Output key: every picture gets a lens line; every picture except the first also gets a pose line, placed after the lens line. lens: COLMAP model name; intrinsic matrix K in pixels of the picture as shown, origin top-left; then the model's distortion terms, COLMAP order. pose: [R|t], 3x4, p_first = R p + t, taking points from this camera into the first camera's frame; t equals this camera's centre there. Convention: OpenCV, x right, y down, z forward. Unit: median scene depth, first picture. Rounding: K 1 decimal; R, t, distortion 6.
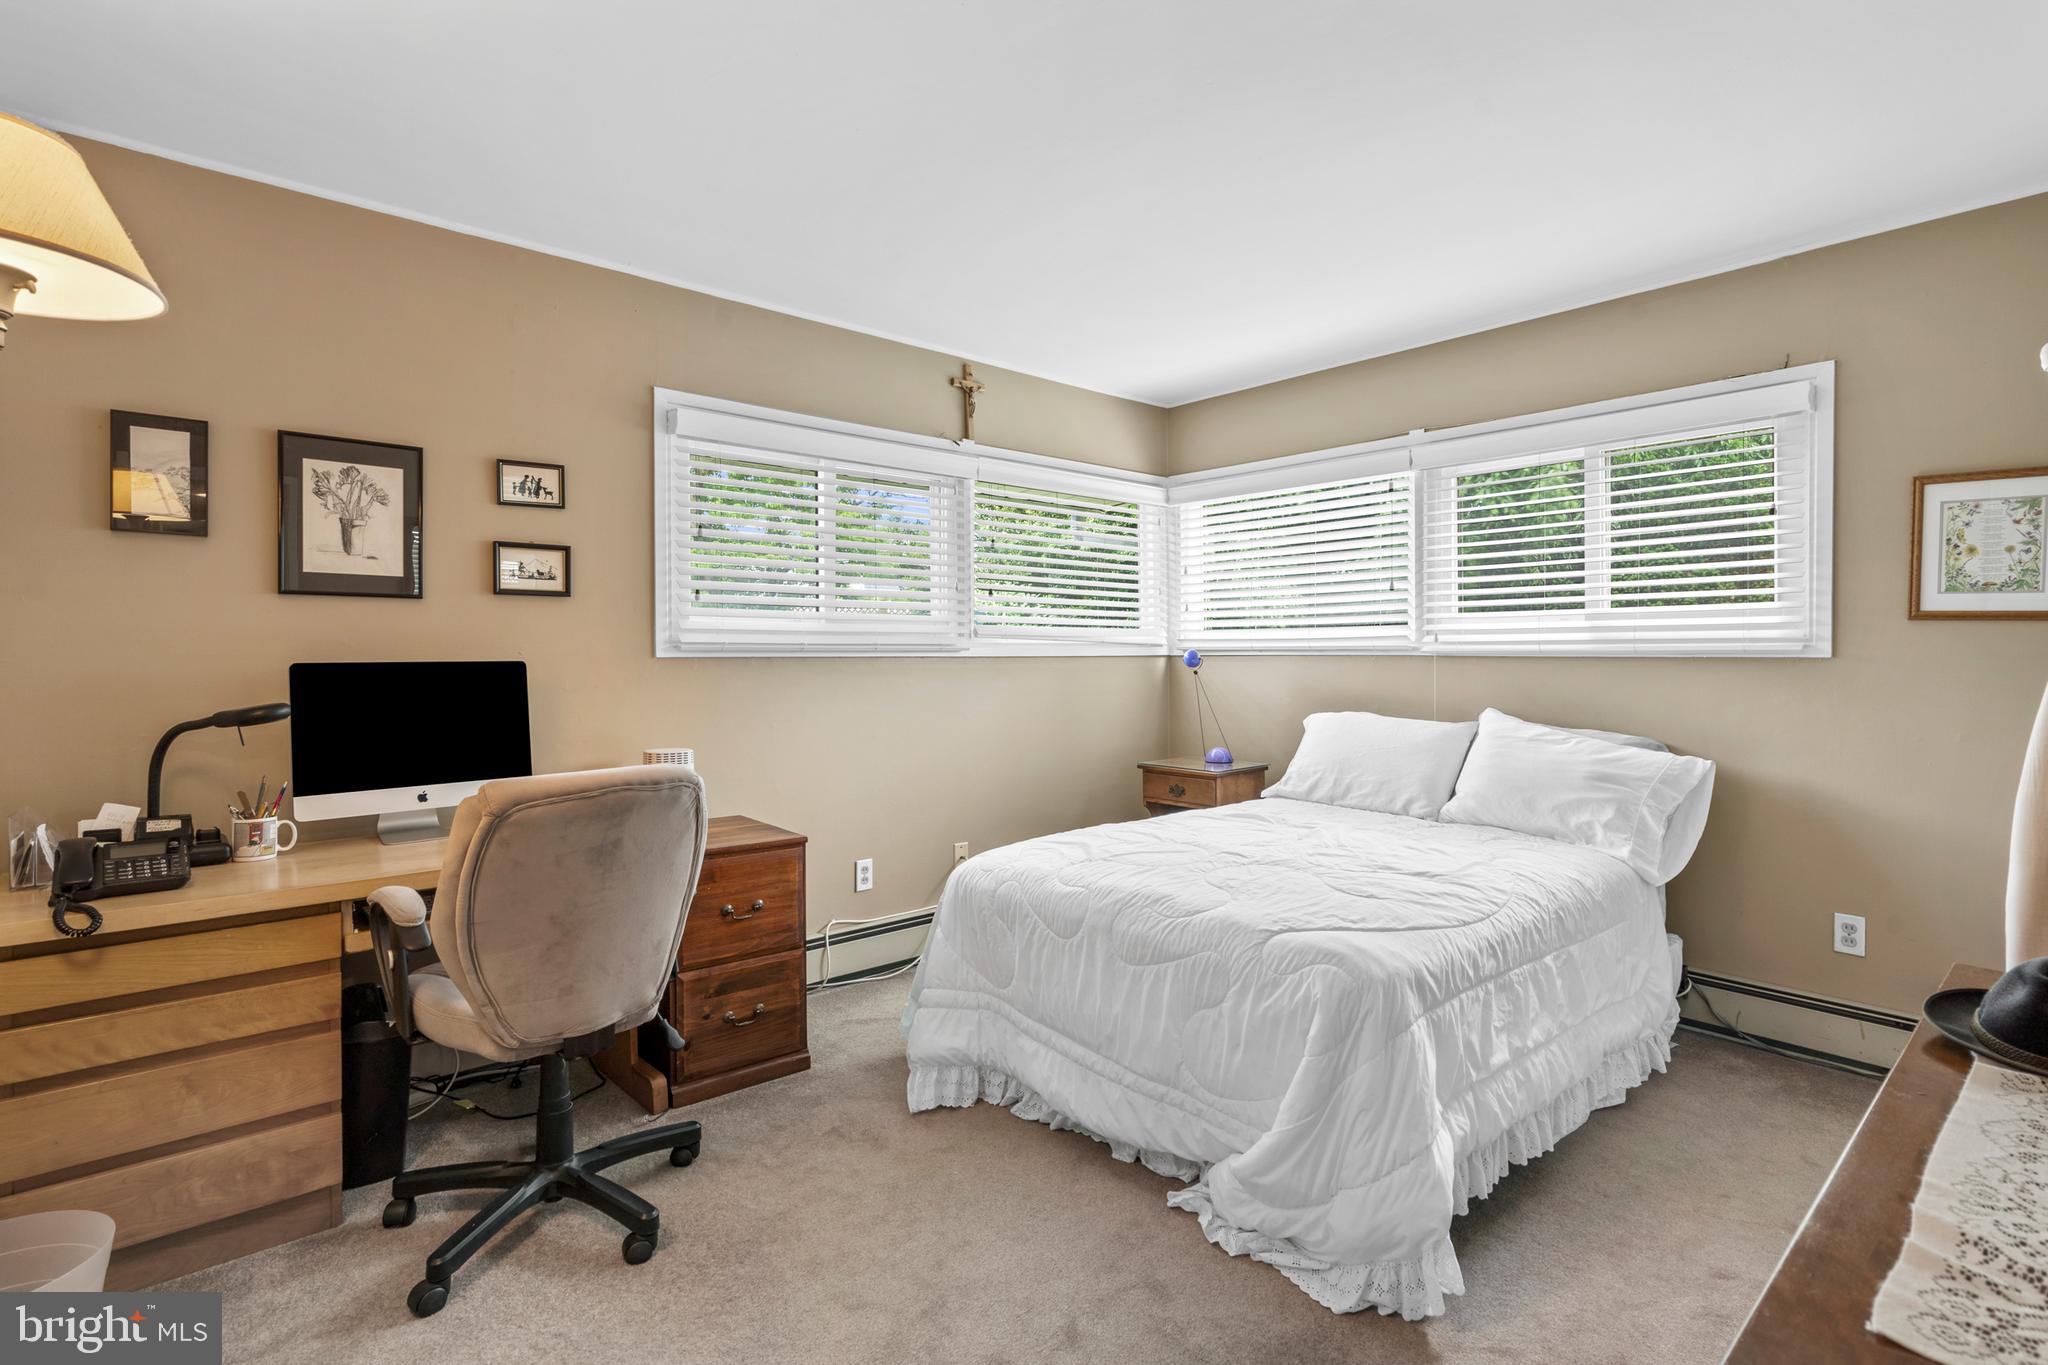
lens RADIAL K [[970.4, 0, 1019.3], [0, 970.4, 663.2], [0, 0, 1]] dist [0.001677, 0.000605]
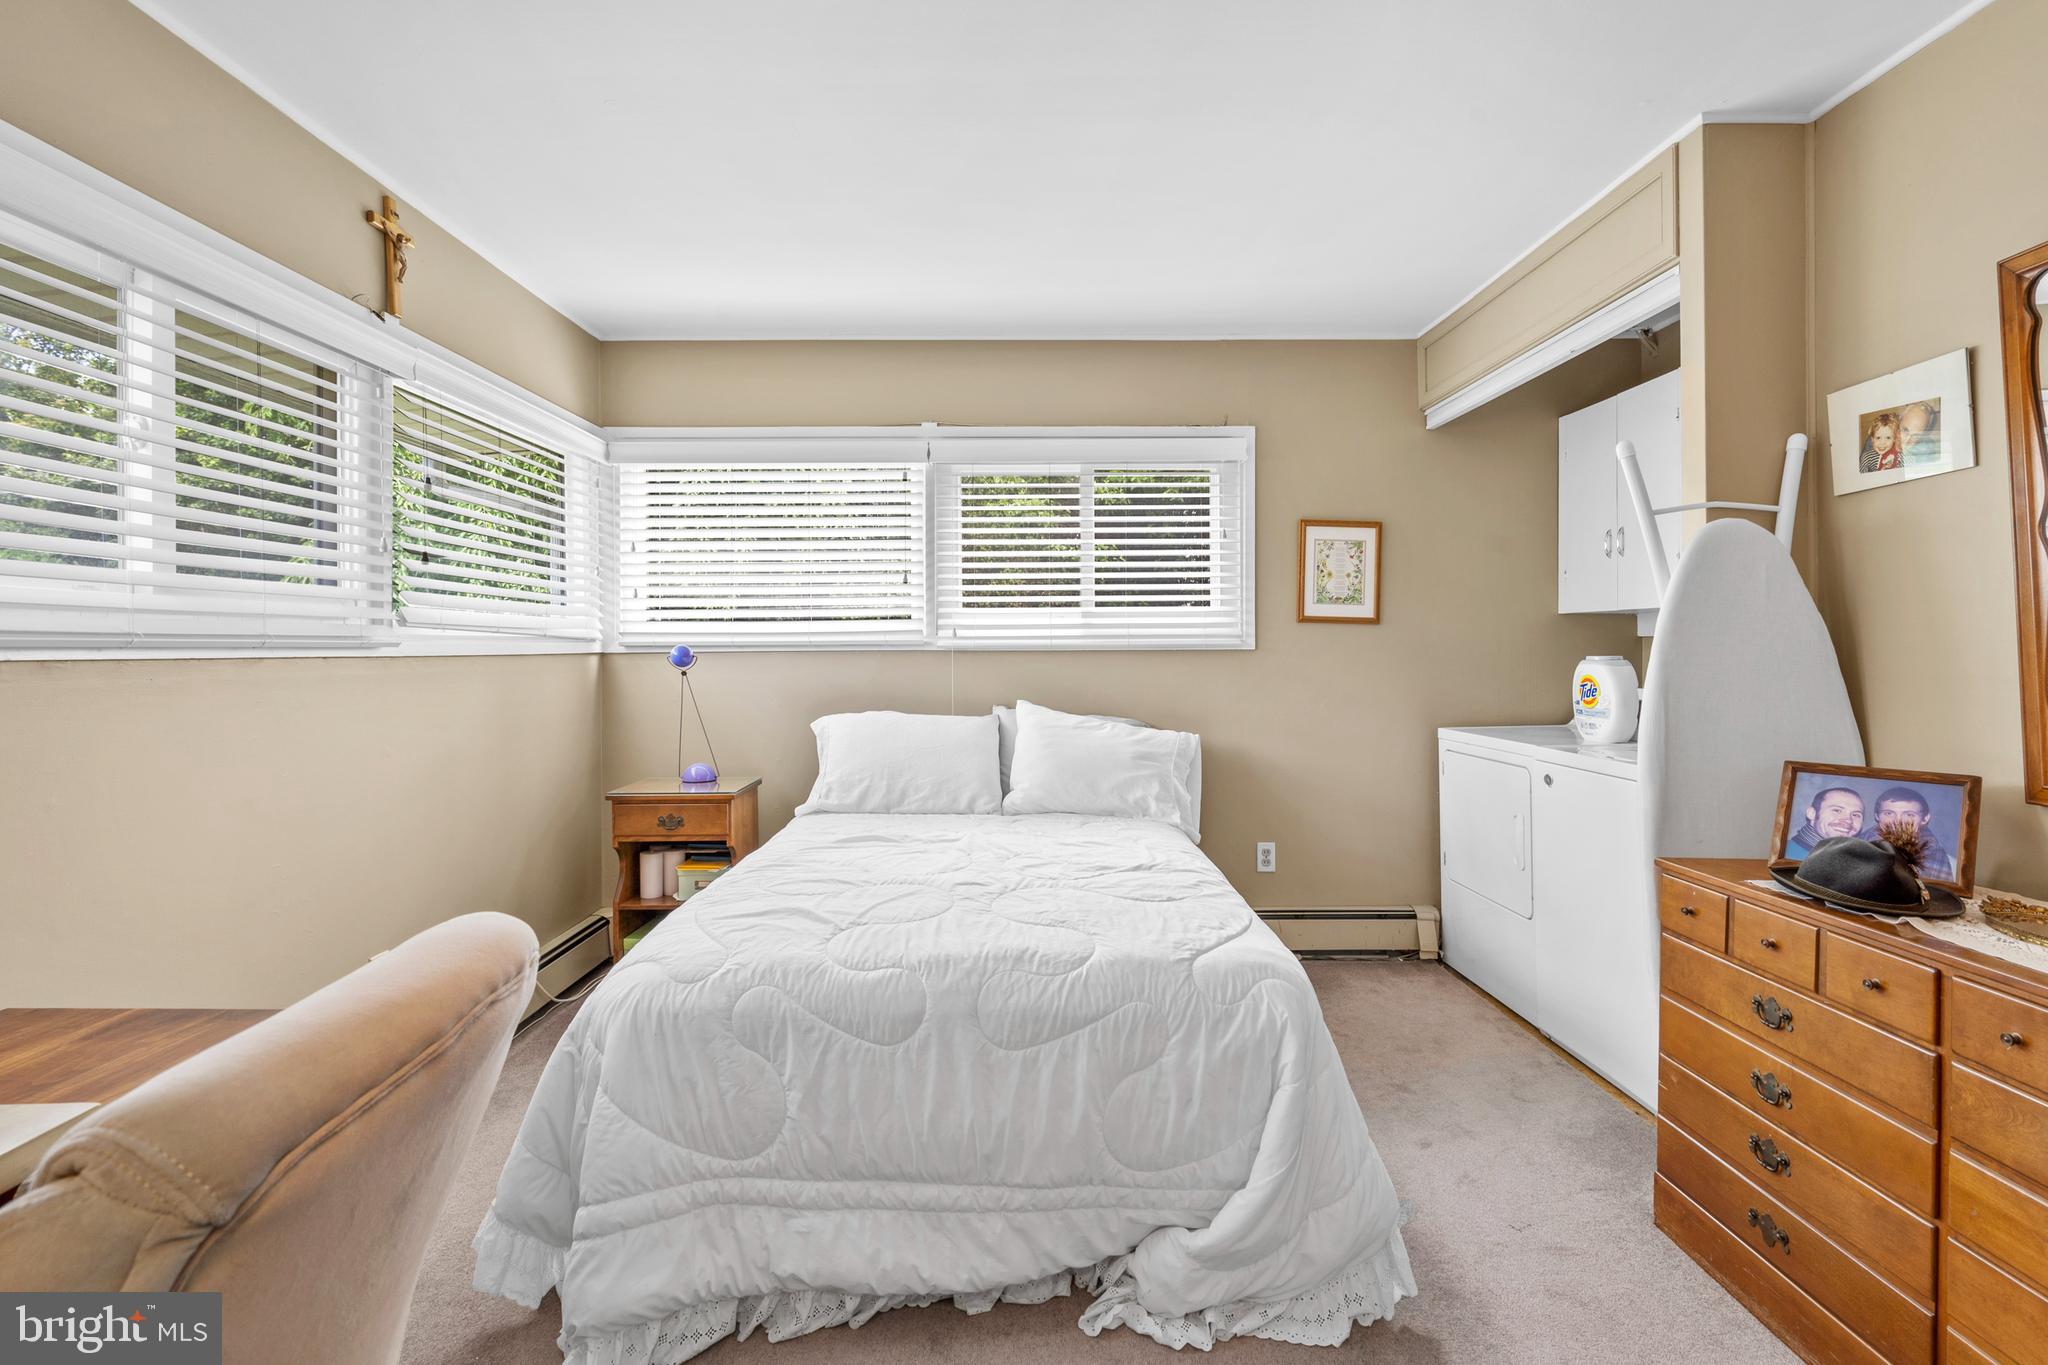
lens RADIAL K [[965.0, 0, 1032.3], [0, 965.0, 641.4], [0, 0, 1]] dist [-0.001489, 0.000442]
pose [[0.646466, 0.002145, 0.762940, -0.334180], [0.013546, 0.999806, -0.014288, -0.002258], [-0.762822, 0.019571, 0.646312, 0.352323]]
